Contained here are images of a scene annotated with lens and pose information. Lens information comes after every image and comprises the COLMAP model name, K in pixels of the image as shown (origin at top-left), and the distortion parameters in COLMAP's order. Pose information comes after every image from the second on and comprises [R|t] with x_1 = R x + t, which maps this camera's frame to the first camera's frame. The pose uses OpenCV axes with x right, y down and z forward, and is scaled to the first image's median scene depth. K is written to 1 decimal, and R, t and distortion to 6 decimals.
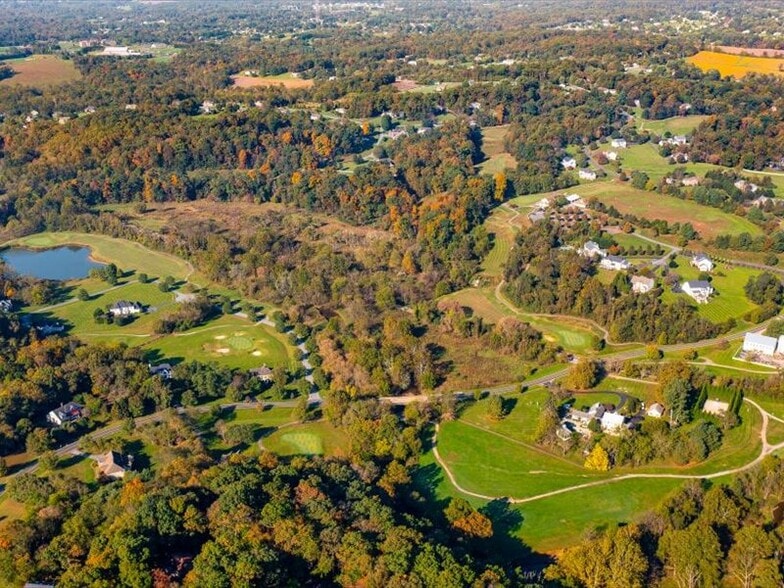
lens RADIAL K [[798.4, 0, 392.0], [0, 798.4, 294.0], [0, 0, 1]] dist [-0.007660, -0.008883]
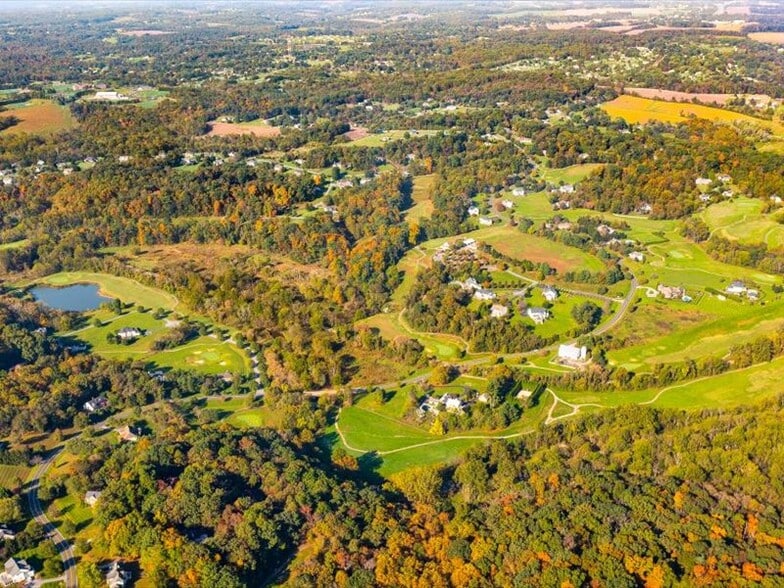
lens RADIAL K [[798.4, 0, 392.0], [0, 798.4, 294.0], [0, 0, 1]] dist [-0.007660, -0.008883]
pose [[0.999758, -0.012204, 0.018328, 0.091285], [0.012428, 0.999849, -0.012149, -0.024374], [-0.018177, 0.012374, 0.999758, -0.367622]]
